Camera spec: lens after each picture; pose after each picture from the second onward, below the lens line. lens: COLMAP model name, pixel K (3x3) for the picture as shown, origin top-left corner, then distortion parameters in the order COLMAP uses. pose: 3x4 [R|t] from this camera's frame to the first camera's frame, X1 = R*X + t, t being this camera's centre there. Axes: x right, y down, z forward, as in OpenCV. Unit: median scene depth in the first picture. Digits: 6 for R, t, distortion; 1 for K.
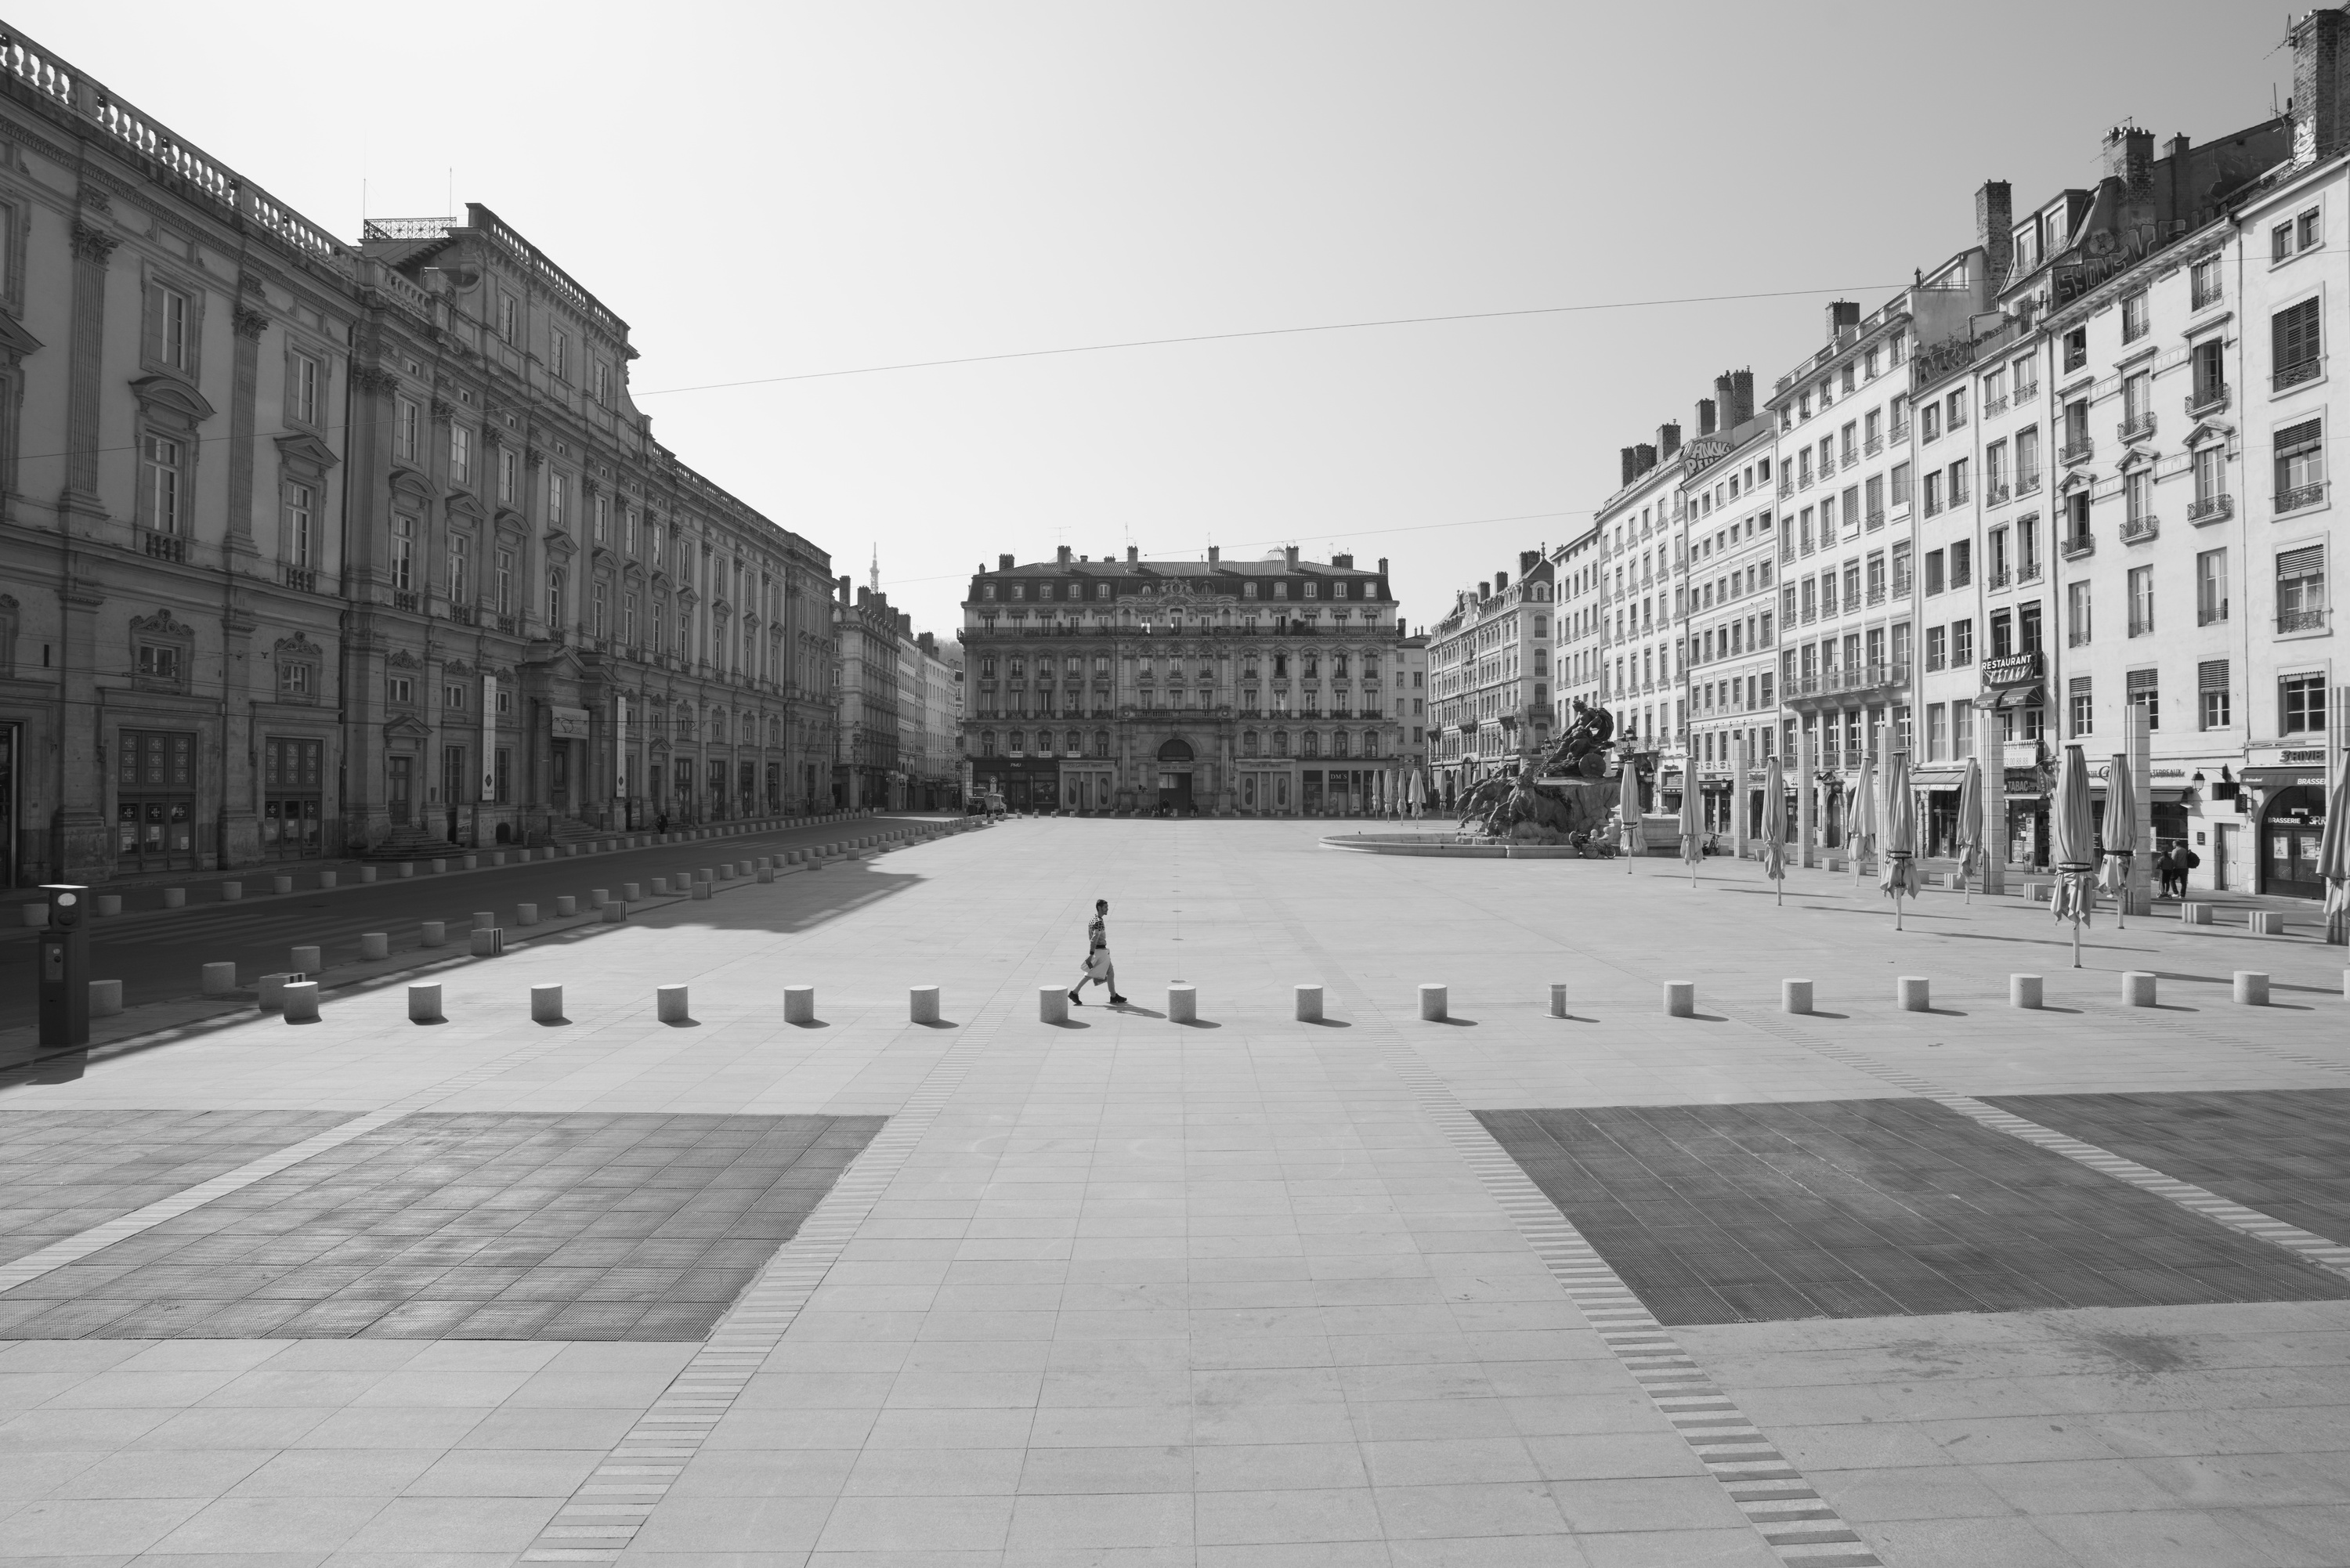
lens RADIAL K [[1203.6, 0, 1175.0], [0, 1203.6, 784.0], [0, 0, 1]] dist [-0.001911, 0.000079]
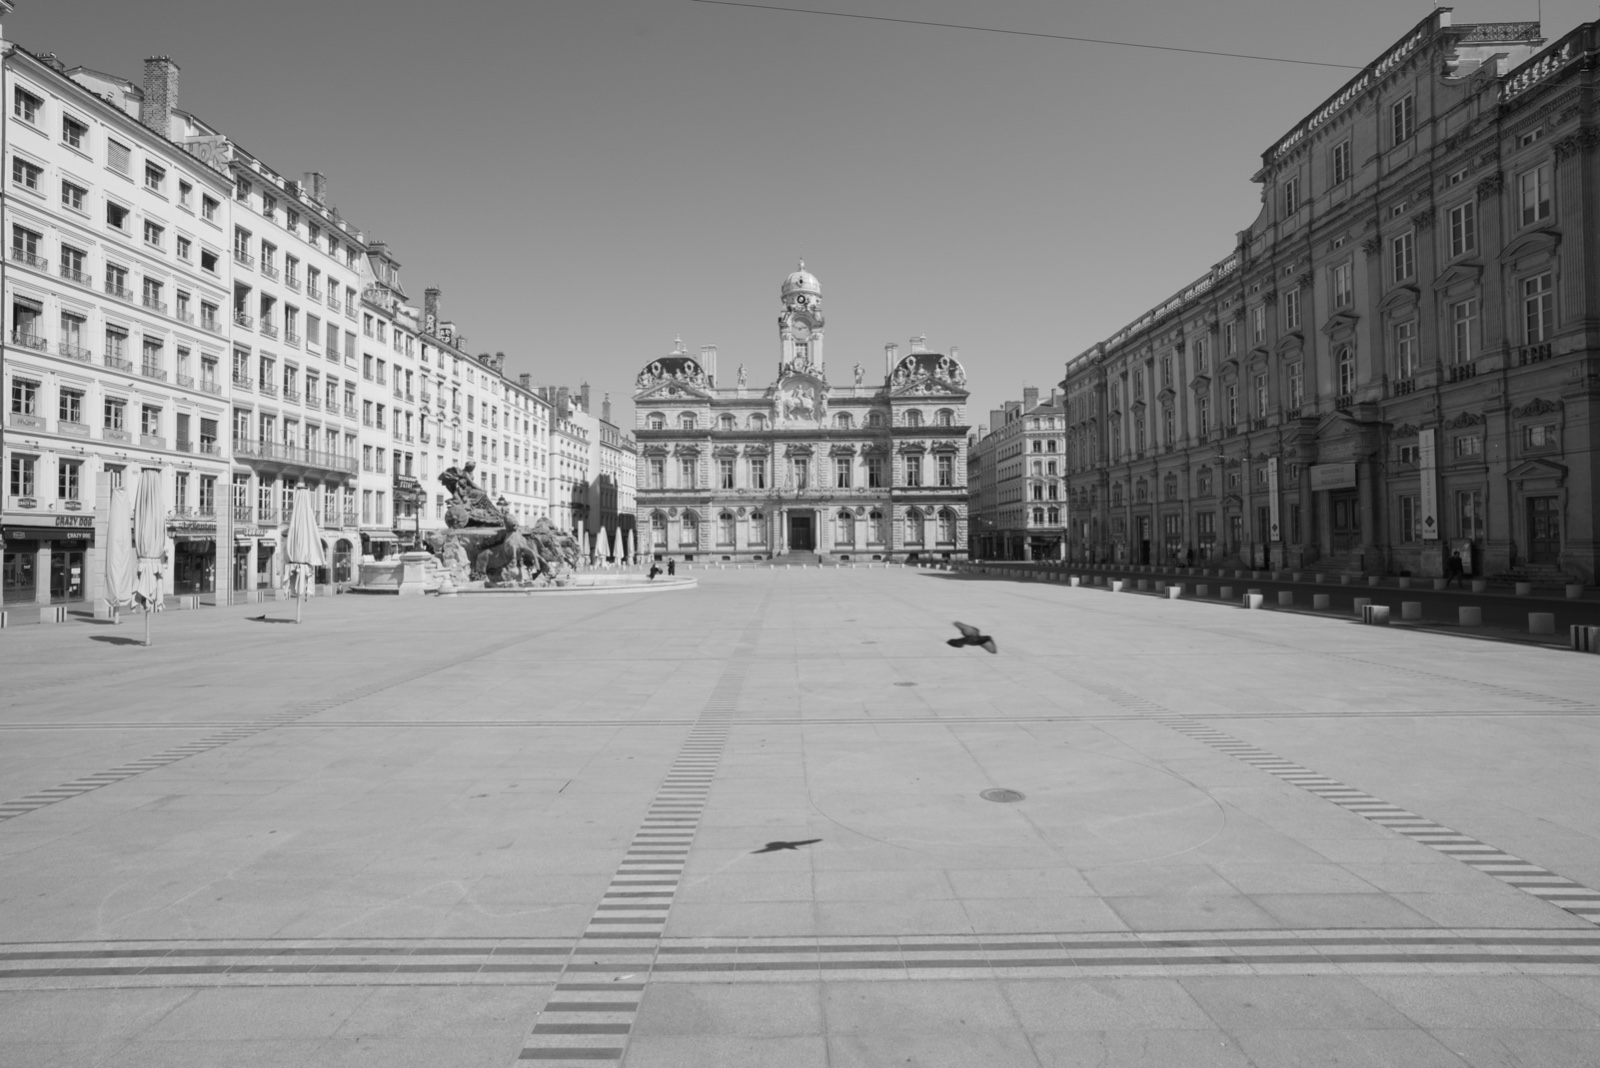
lens RADIAL K [[808.7, 0, 800.0], [0, 808.7, 534.0], [0, 0, 1]] dist [-0.000342, 0.014995]
pose [[-0.999966, 0.007518, -0.003278, 0.024587], [0.007573, 0.999823, -0.017218, 0.017927], [0.003148, -0.017242, -0.999846, 2.008414]]
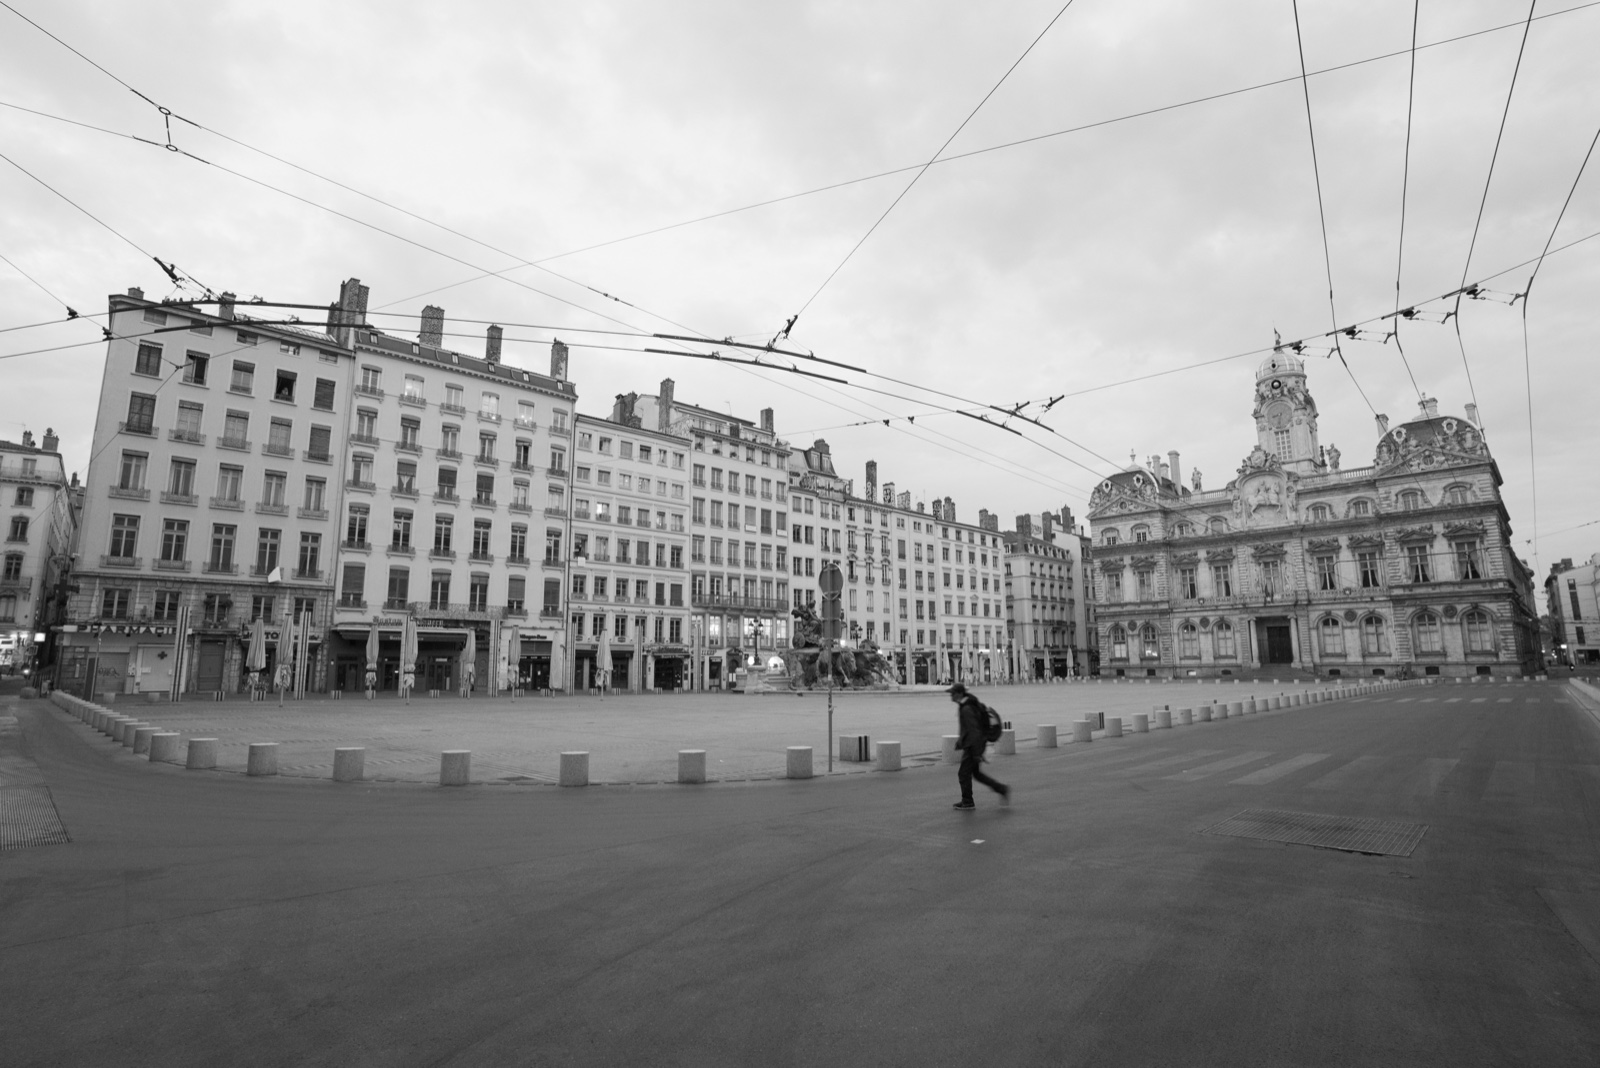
lens RADIAL K [[819.5, 0, 800.0], [0, 819.5, 534.0], [0, 0, 1]] dist [-0.001911, 0.000079]
pose [[-0.735455, 0.118958, 0.667050, -0.435425], [0.010692, 0.986383, -0.164118, 0.026494], [-0.677489, -0.113569, -0.726712, 2.047722]]
